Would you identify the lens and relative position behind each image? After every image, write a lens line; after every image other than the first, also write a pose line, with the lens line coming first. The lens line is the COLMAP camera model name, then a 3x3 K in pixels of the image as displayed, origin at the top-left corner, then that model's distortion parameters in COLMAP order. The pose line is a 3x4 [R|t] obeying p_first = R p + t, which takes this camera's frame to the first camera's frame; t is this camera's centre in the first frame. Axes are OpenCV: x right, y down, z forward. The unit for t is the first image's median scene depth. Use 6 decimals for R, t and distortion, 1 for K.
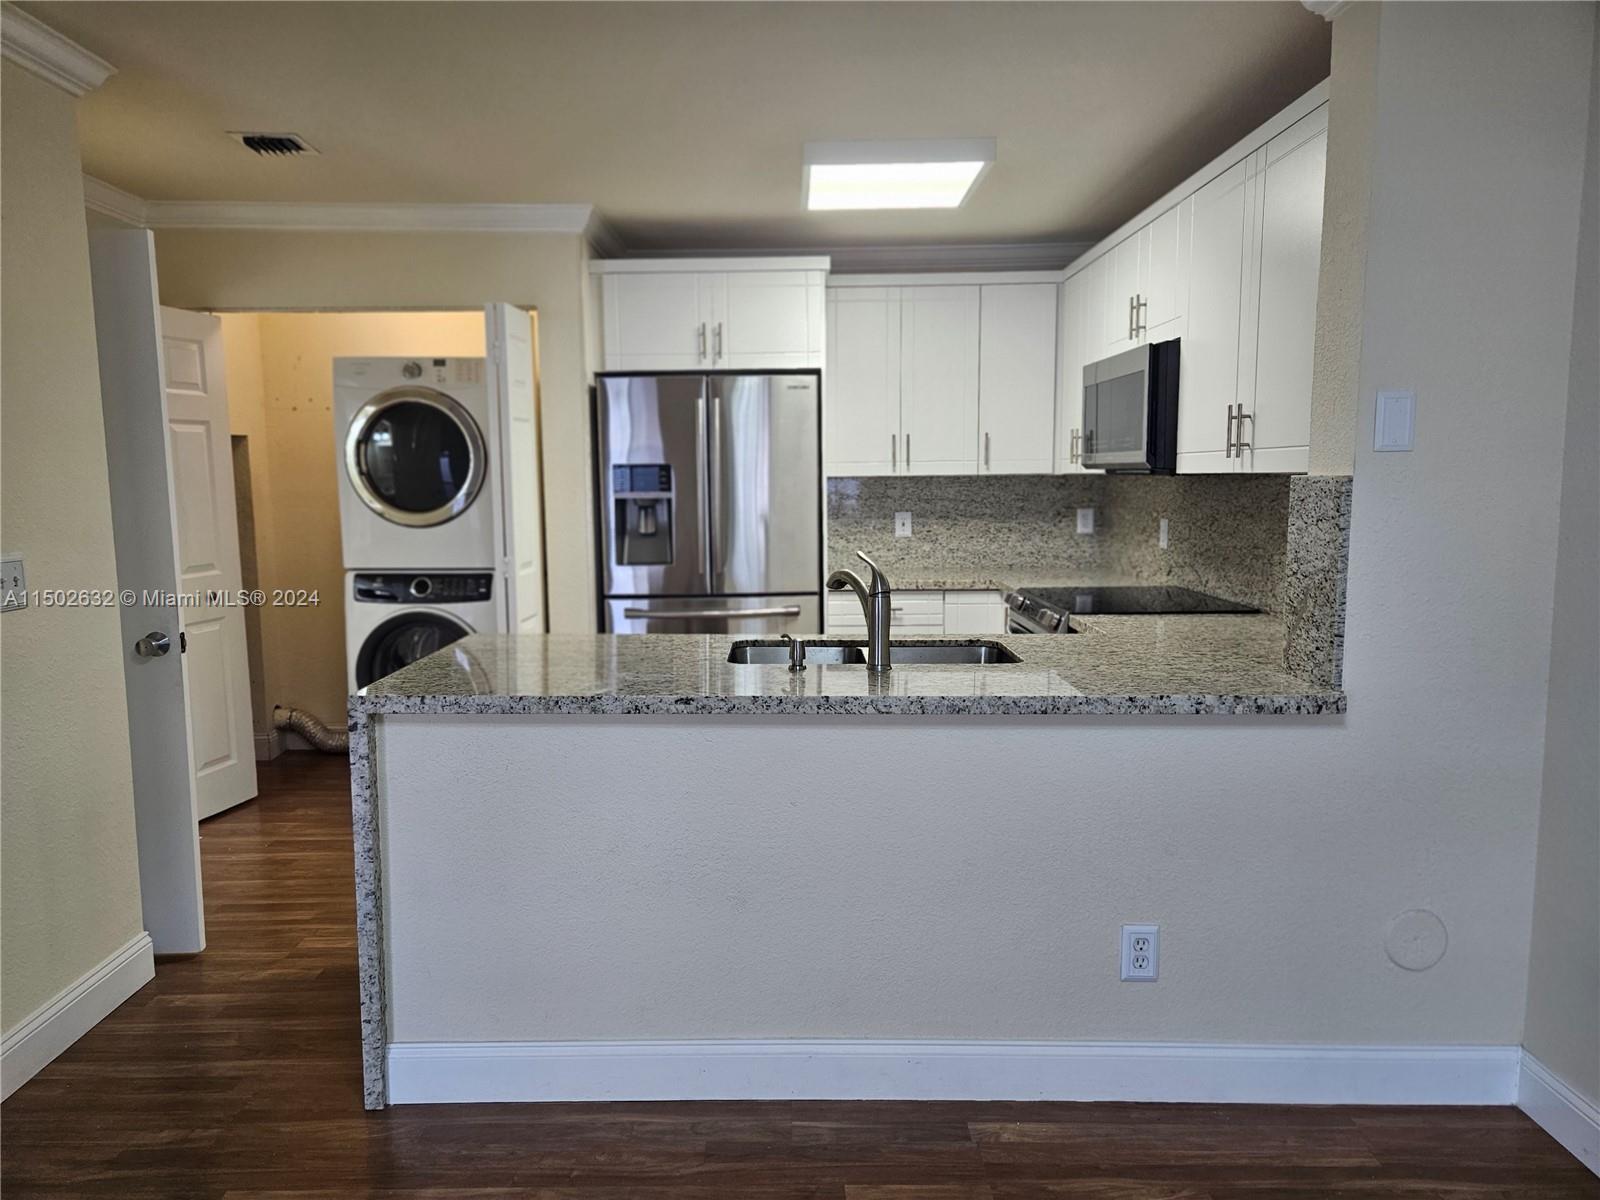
lens RADIAL K [[1087.2, 0, 796.2], [0, 1087.2, 601.0], [0, 0, 1]] dist [0.061230, -0.056223]
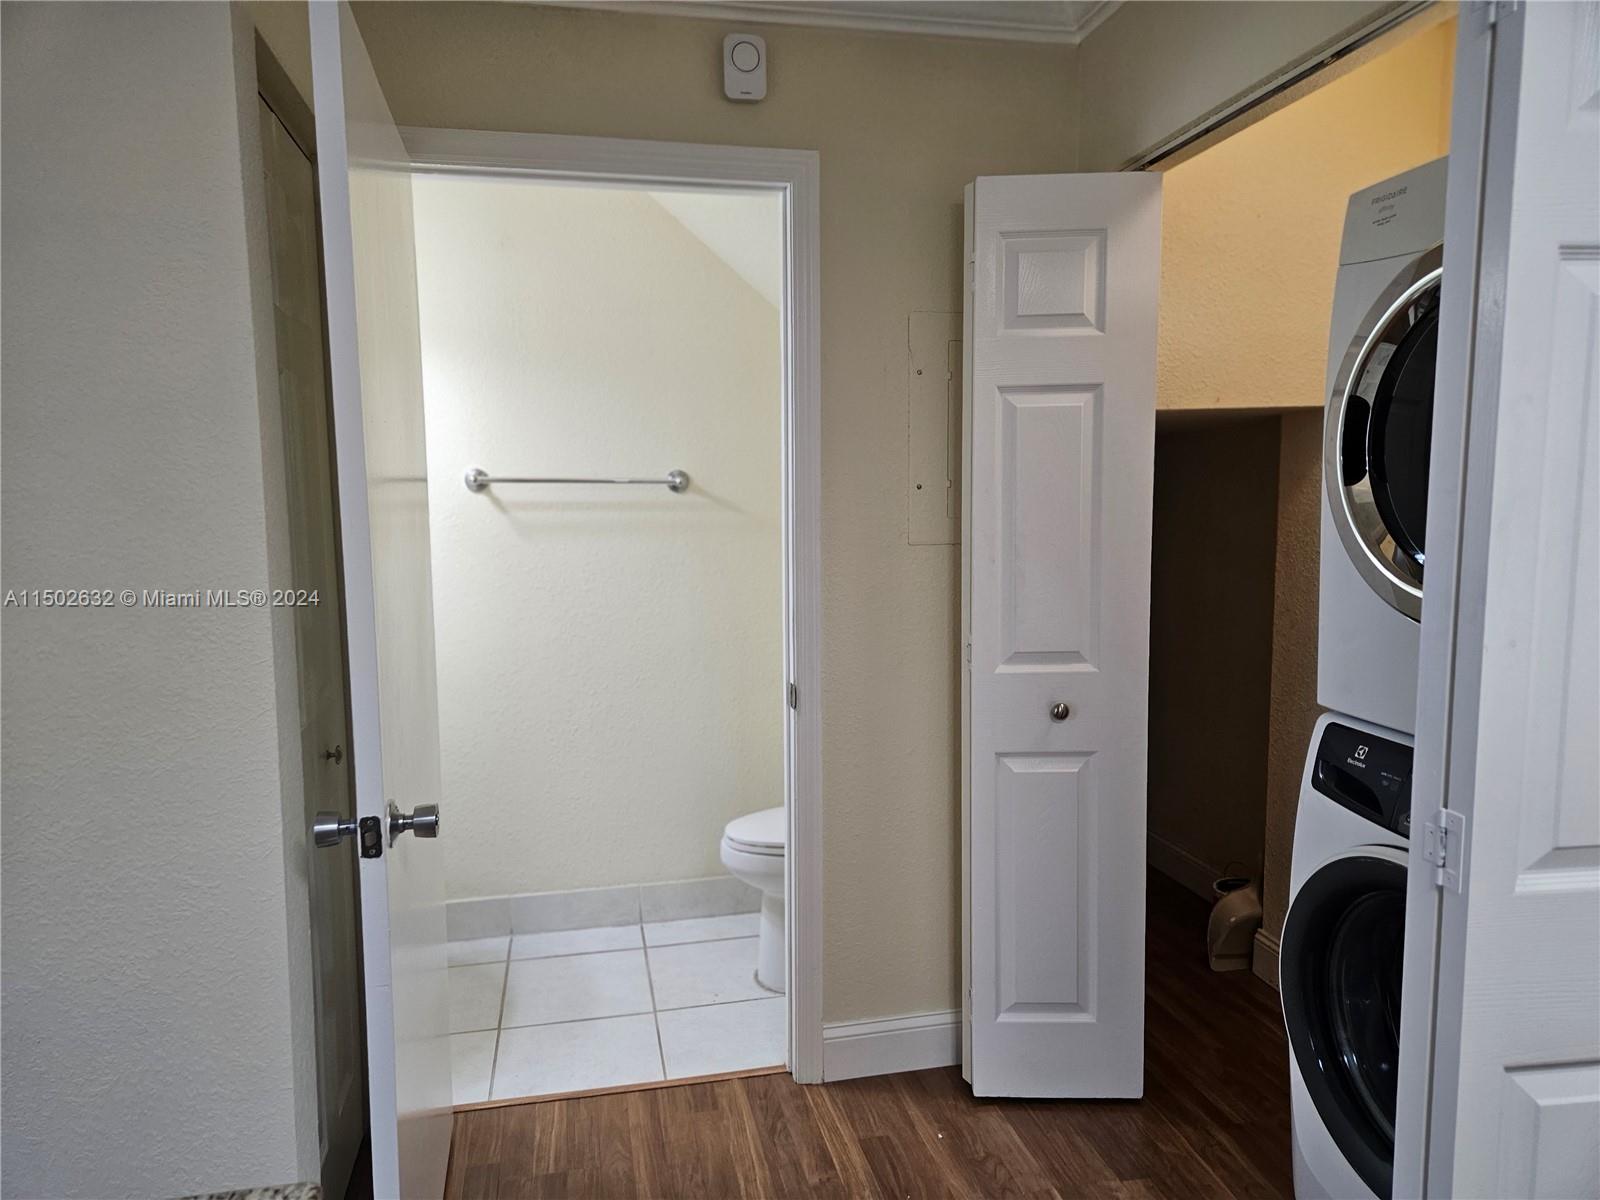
lens RADIAL K [[1087.2, 0, 799.5], [0, 1087.2, 603.2], [0, 0, 1]] dist [0.061230, -0.056223]
pose [[0.205972, 0.112457, -0.972075, -0.036821], [-0.113969, 0.989371, 0.090310, -0.076908], [0.971899, 0.092185, 0.216599, 0.642385]]
